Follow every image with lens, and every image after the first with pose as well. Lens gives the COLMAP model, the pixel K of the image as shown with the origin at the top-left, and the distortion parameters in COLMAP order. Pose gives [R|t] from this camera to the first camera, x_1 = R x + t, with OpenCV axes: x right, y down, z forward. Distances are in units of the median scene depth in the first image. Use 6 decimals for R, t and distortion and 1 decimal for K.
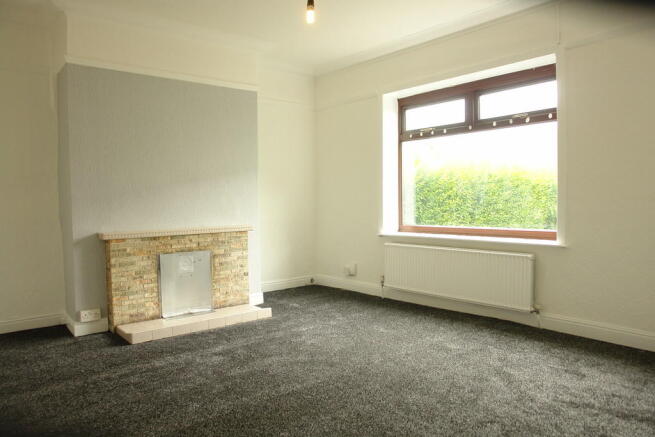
lens RADIAL K [[463.1, 0, 325.9], [0, 463.1, 213.7], [0, 0, 1]] dist [0.000415, 0.000977]
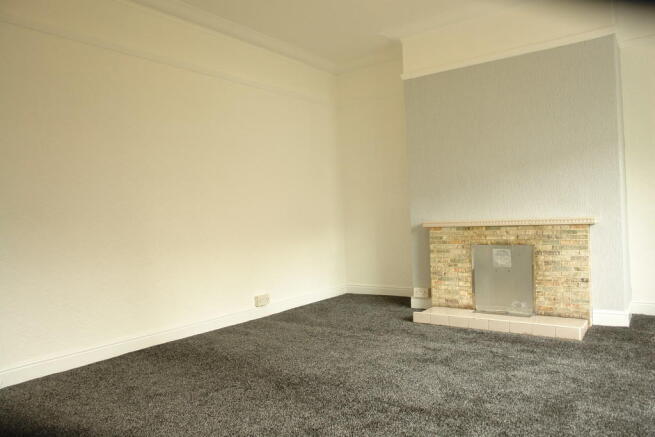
lens RADIAL K [[463.1, 0, 327.1], [0, 463.1, 215.3], [0, 0, 1]] dist [0.000415, 0.000977]
pose [[0.280857, 0.005266, -0.959735, 0.504959], [0.006161, 0.999954, 0.007290, 0.016622], [0.959730, -0.007960, 0.280812, 0.431464]]
